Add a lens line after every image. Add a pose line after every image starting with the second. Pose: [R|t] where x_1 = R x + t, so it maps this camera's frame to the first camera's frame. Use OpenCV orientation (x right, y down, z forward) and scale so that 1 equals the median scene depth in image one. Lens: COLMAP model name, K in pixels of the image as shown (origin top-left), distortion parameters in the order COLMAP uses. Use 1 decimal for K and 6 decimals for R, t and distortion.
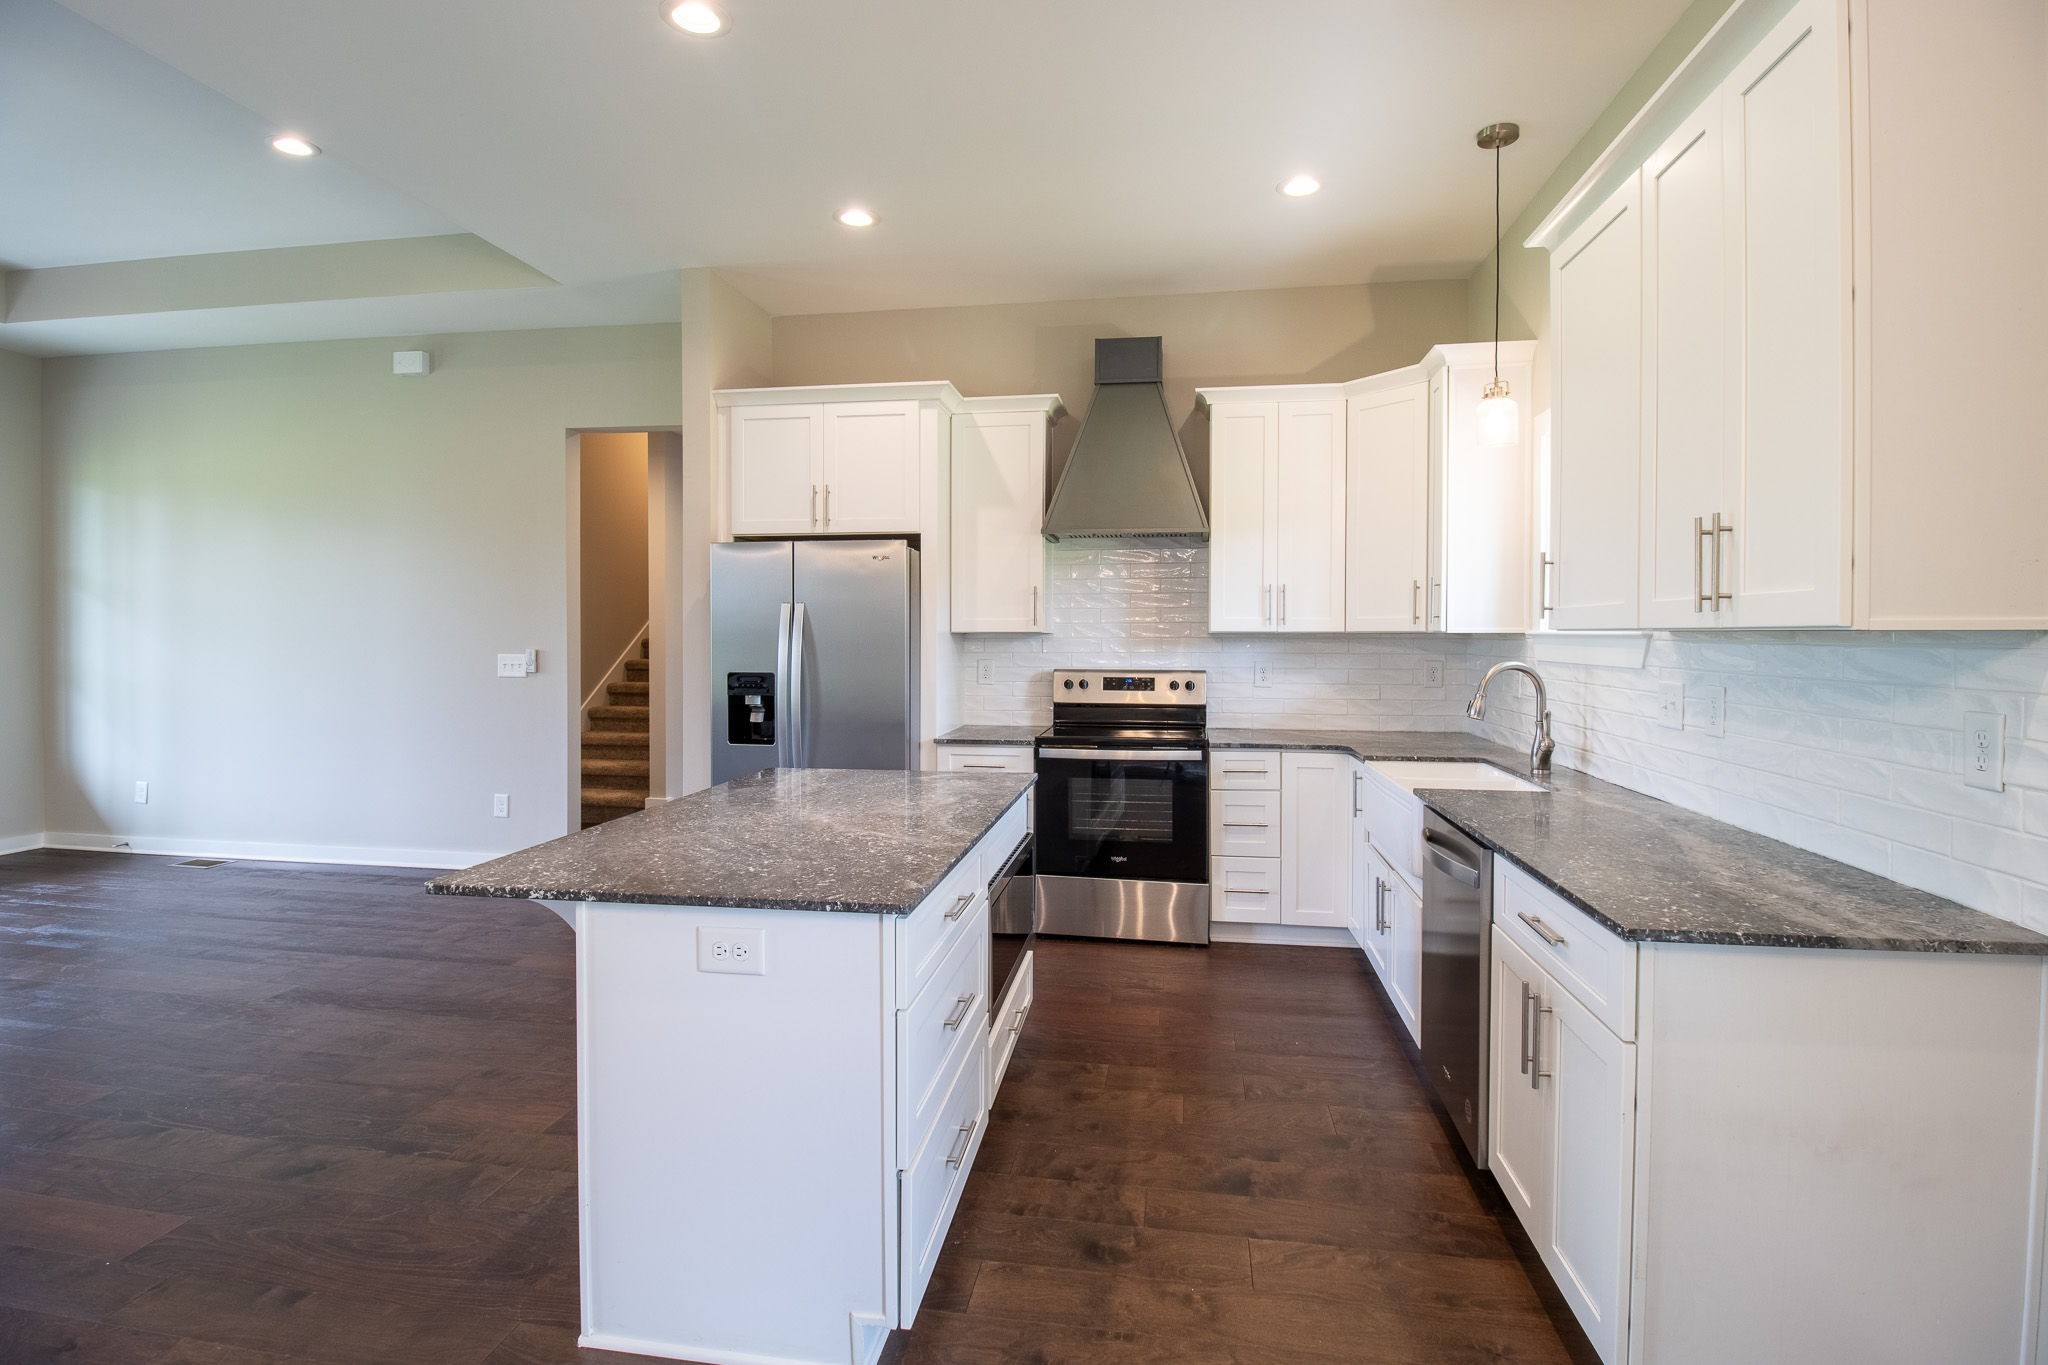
lens RADIAL K [[976.5, 0, 1007.7], [0, 976.5, 657.2], [0, 0, 1]] dist [-0.002449, -0.008384]
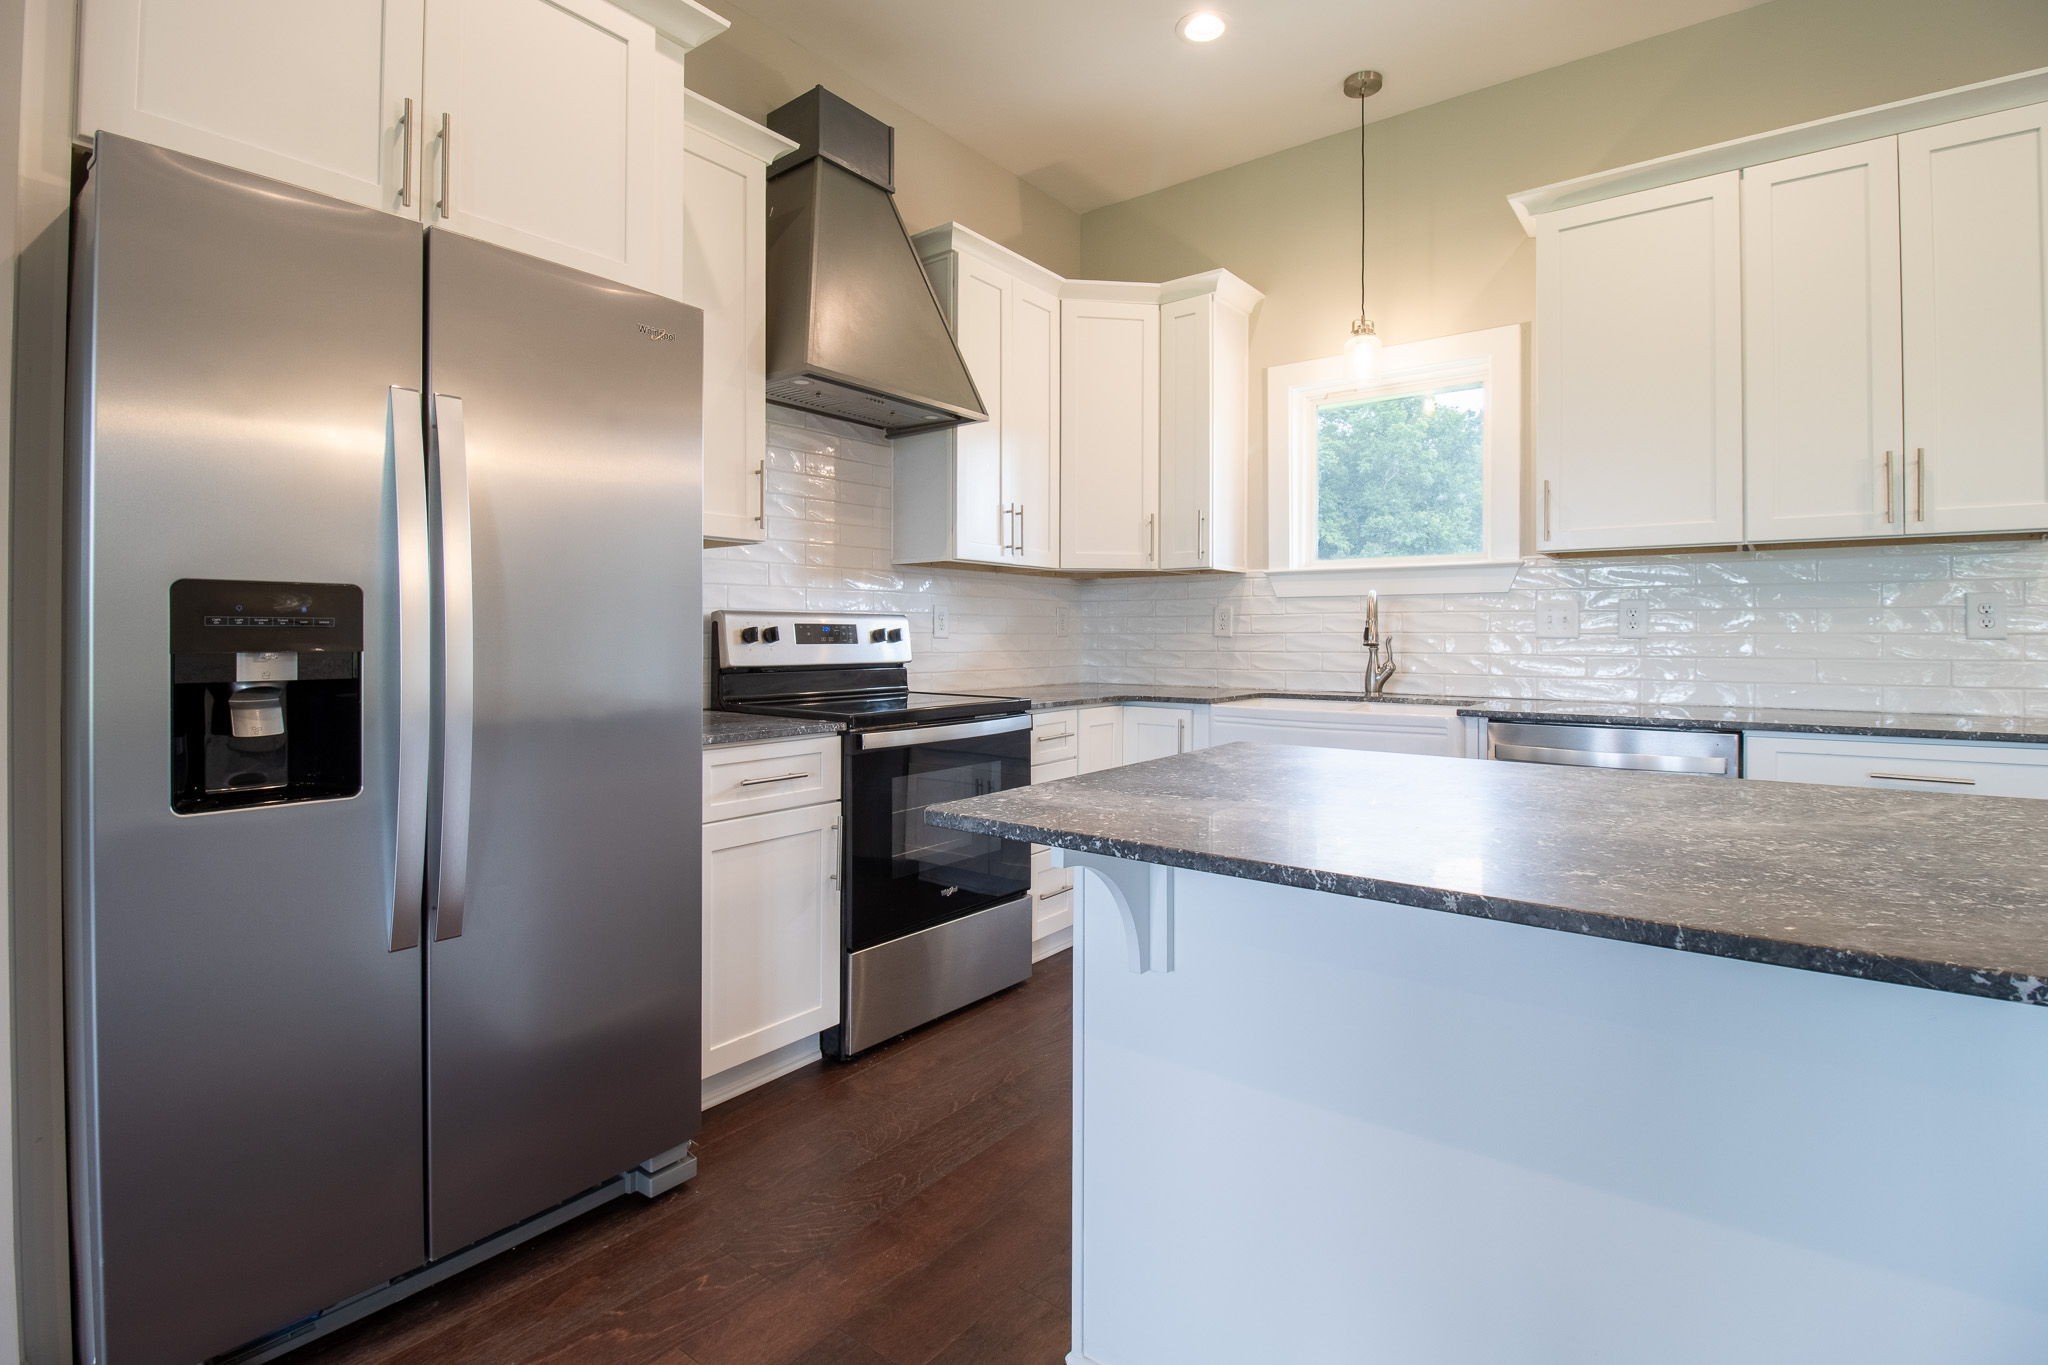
lens RADIAL K [[976.5, 0, 1100.3], [0, 976.5, 631.8], [0, 0, 1]] dist [-0.002449, -0.008384]
pose [[0.449612, -0.001011, 0.893224, -0.375203], [0.021806, 0.999714, -0.009844, 0.036157], [-0.892958, 0.023904, 0.449505, 0.539109]]
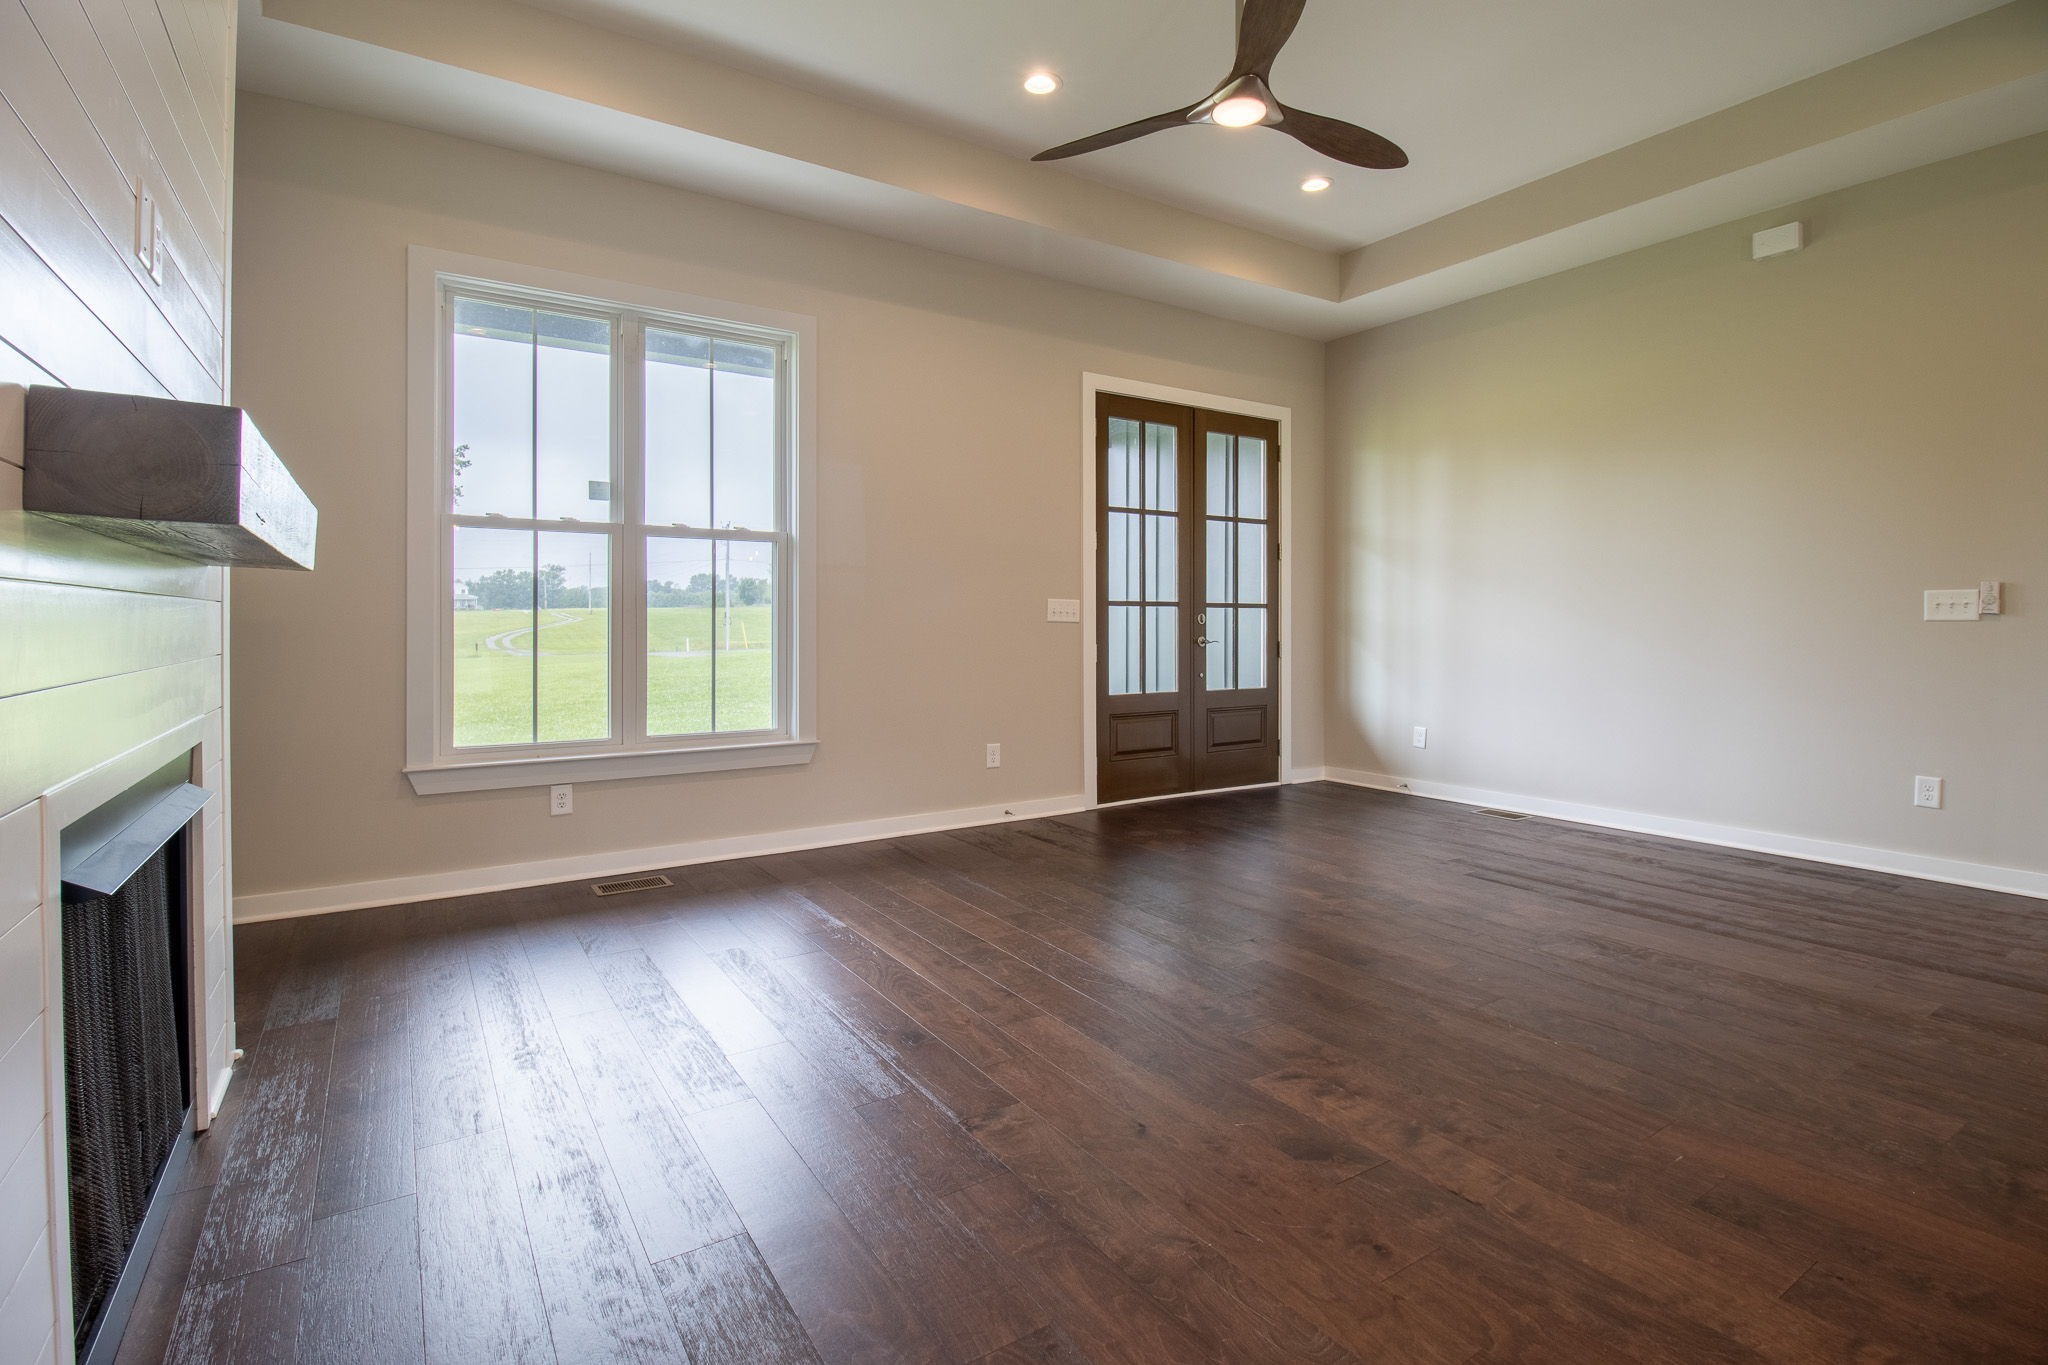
lens RADIAL K [[976.5, 0, 1033.3], [0, 976.5, 629.7], [0, 0, 1]] dist [-0.002449, -0.008384]
pose [[0.681238, 0.001176, -0.732061, -0.510440], [-0.013010, 0.999860, -0.010501, 0.050741], [0.731947, 0.016678, 0.681158, -0.019358]]
